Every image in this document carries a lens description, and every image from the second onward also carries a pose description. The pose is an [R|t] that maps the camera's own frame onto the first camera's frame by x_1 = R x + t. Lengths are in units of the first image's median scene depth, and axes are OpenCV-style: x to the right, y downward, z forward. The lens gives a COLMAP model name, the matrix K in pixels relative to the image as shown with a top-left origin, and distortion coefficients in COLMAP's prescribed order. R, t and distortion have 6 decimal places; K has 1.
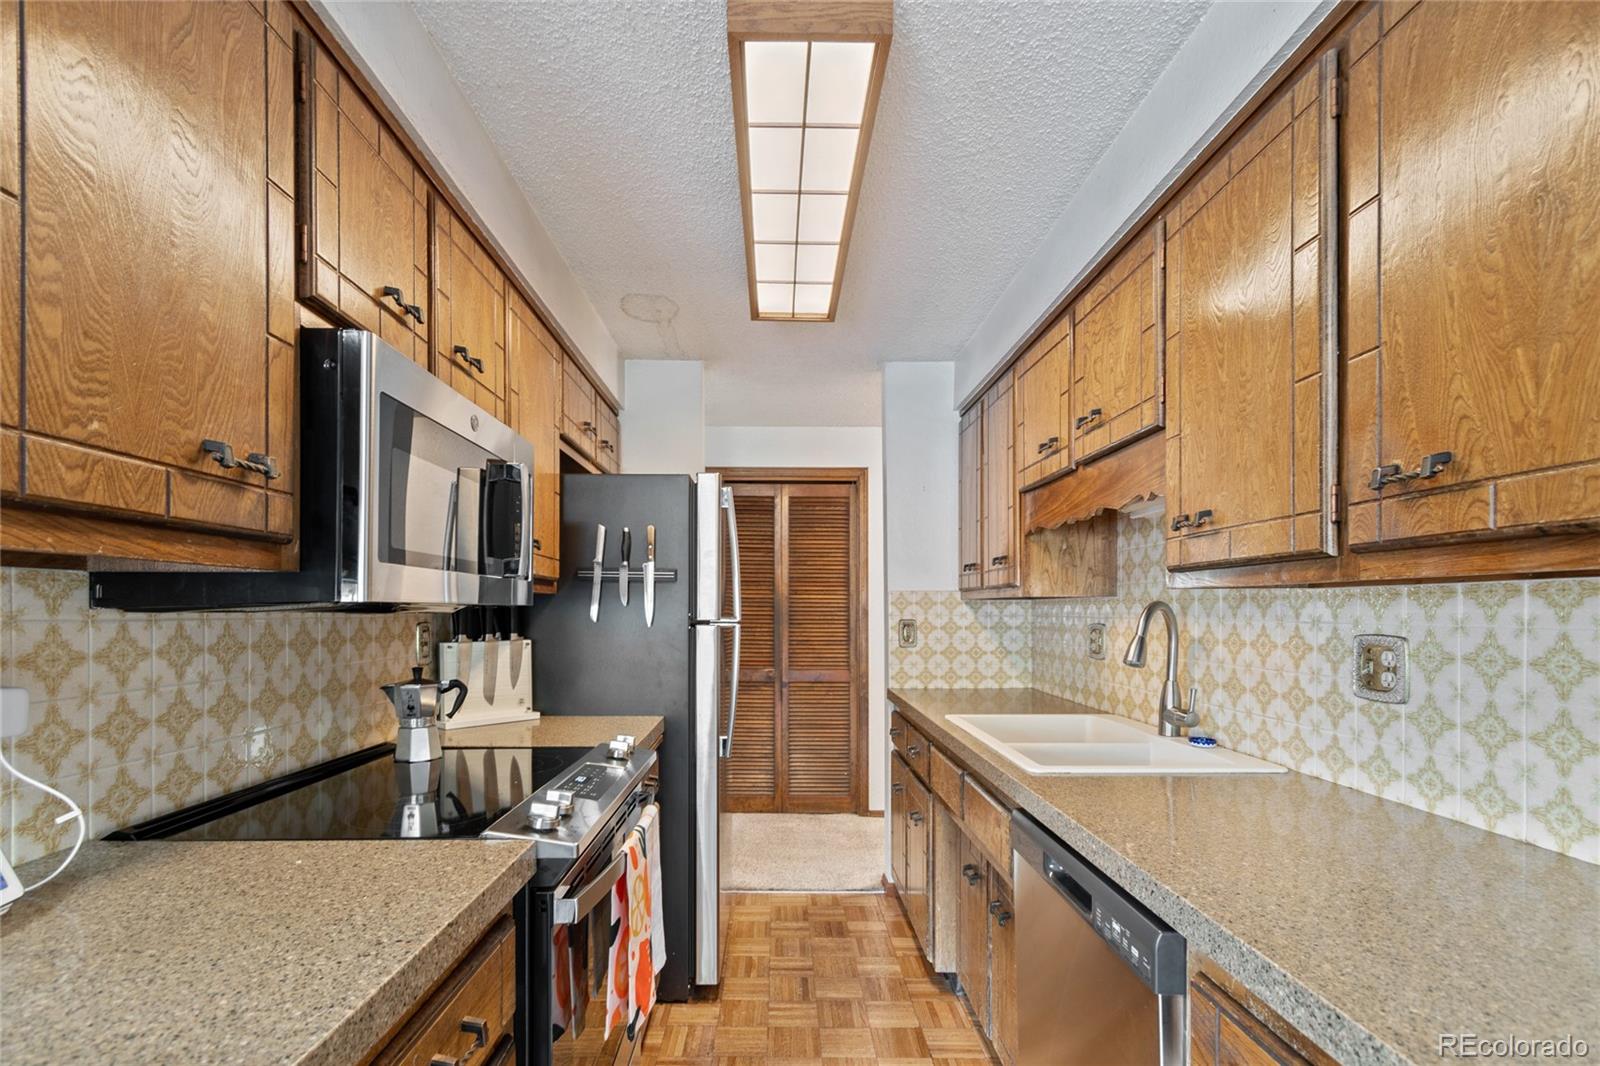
lens RADIAL K [[725.8, 0, 801.1], [0, 725.8, 584.4], [0, 0, 1]] dist [0.004008, -0.000531]
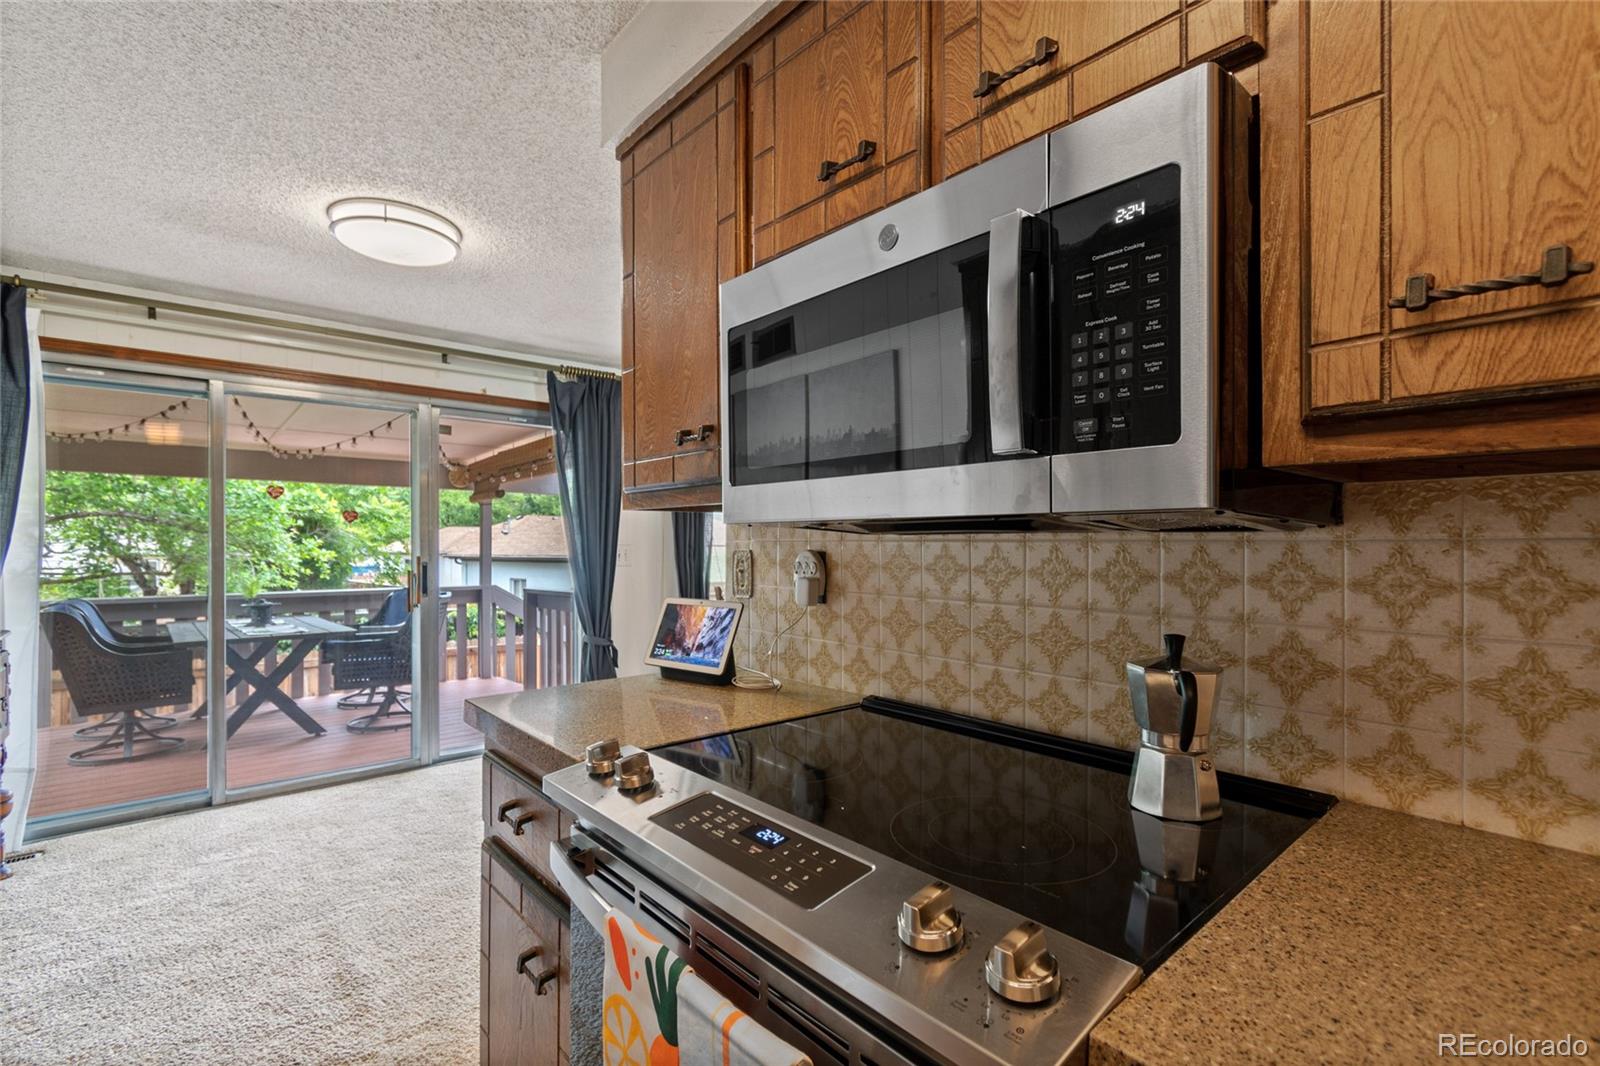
lens RADIAL K [[719.5, 0, 800.0], [0, 719.5, 533.0], [0, 0, 1]] dist [-0.000211, -0.000014]
pose [[-0.751961, 0.005460, -0.659185, 0.039559], [0.034509, 0.998921, -0.031092, 0.055262], [0.658304, -0.046128, -0.751338, 1.463352]]
